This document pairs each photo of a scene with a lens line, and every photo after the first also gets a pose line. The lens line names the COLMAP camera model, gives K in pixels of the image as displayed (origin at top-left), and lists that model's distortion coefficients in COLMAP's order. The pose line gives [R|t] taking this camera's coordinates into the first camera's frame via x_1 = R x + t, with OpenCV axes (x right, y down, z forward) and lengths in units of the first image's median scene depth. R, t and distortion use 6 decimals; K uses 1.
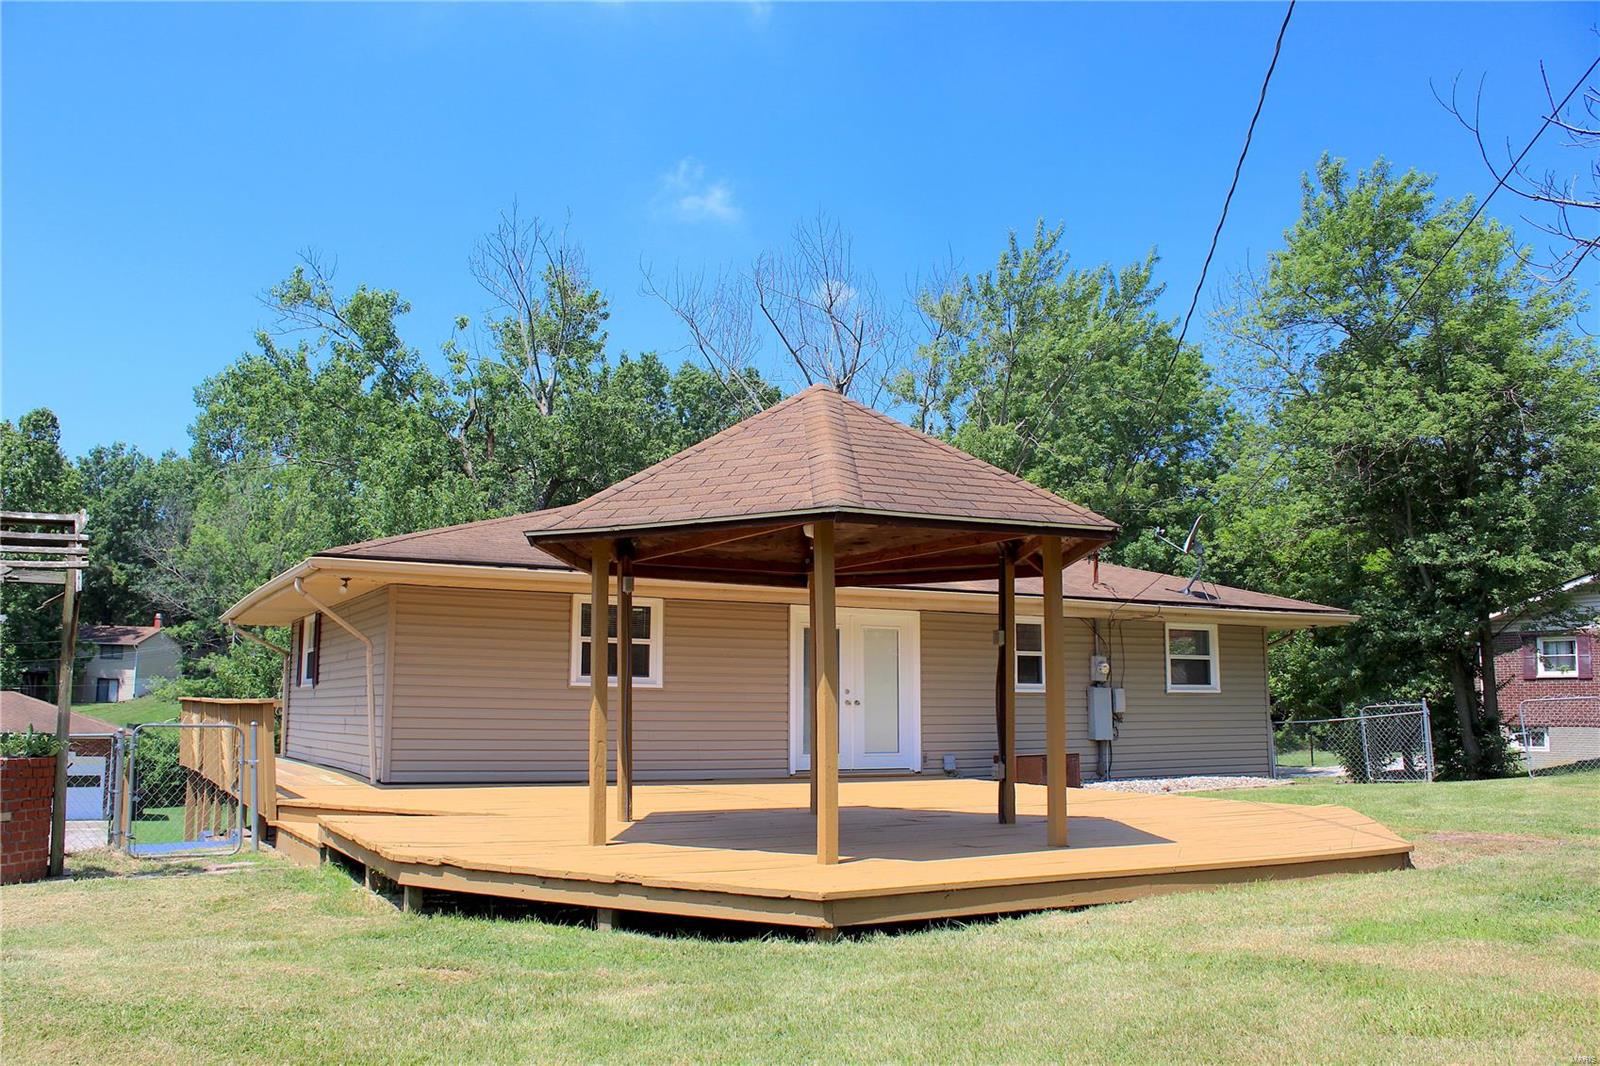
lens RADIAL K [[1303.7, 0, 795.2], [0, 1303.7, 524.5], [0, 0, 1]] dist [-0.146086, 0.111527]
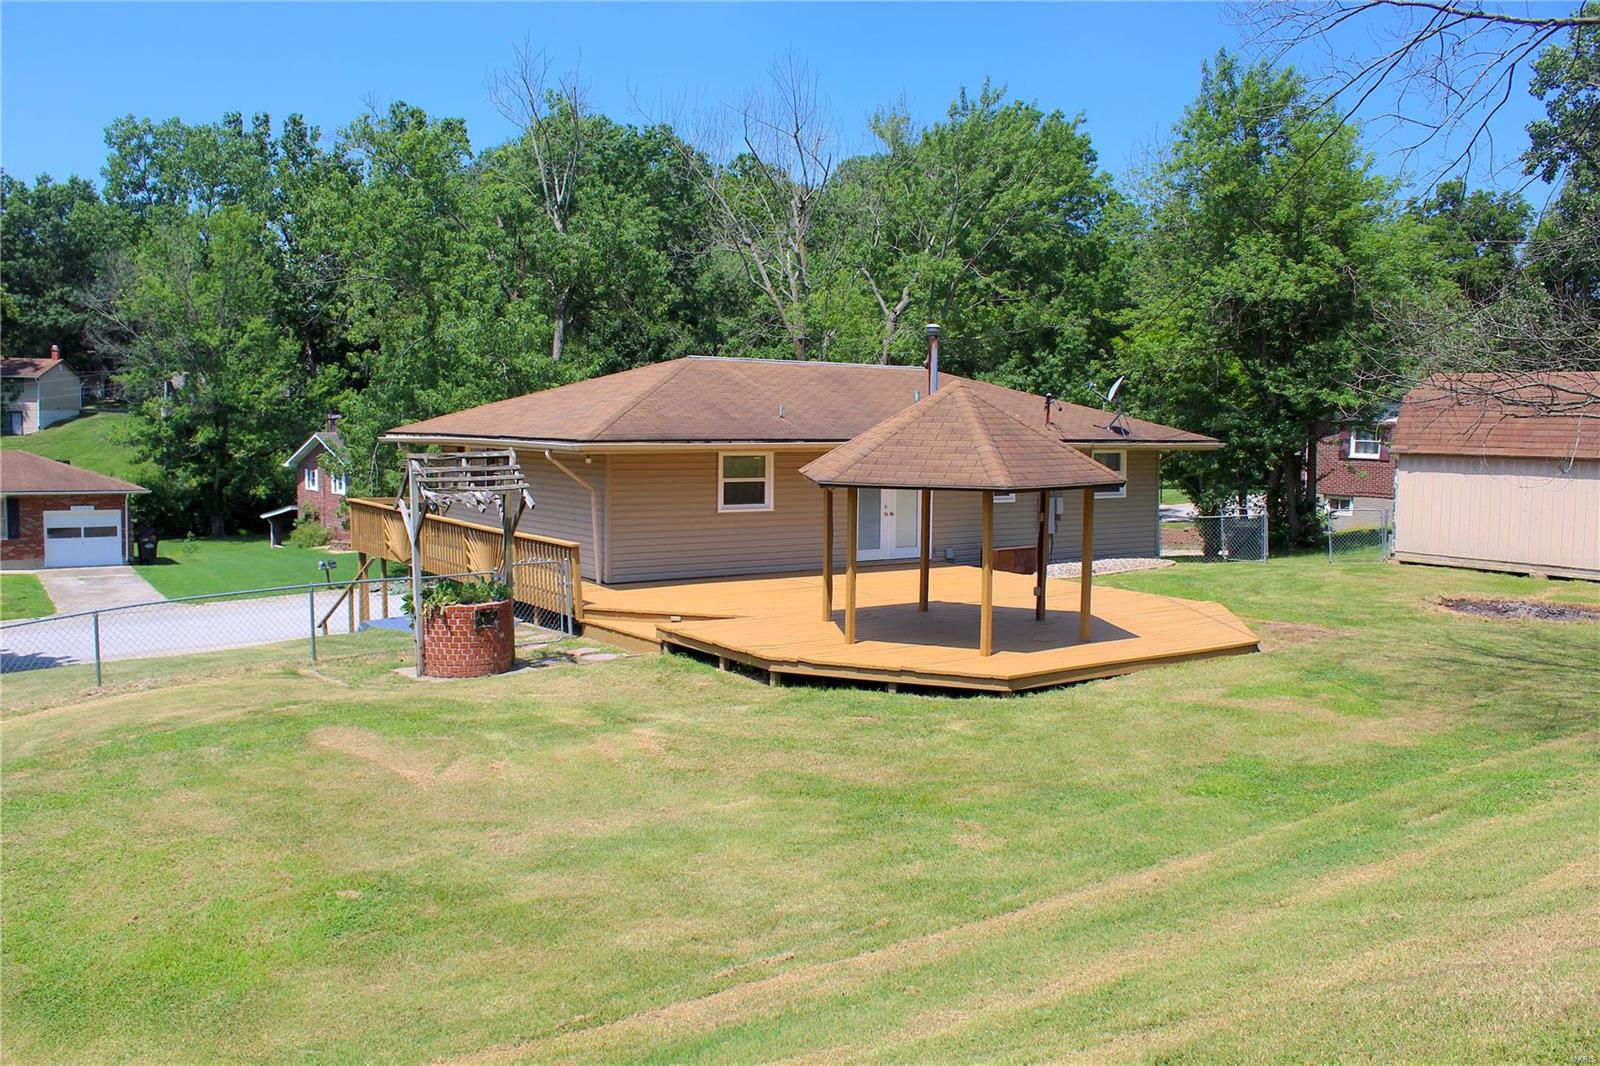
lens RADIAL K [[1303.7, 0, 794.9], [0, 1303.7, 520.0], [0, 0, 1]] dist [-0.146086, 0.111527]
pose [[0.993465, -0.001193, 0.114135, -0.159251], [-0.023914, 0.975577, 0.218353, -0.121013], [-0.111608, -0.219655, 0.969172, -0.282453]]
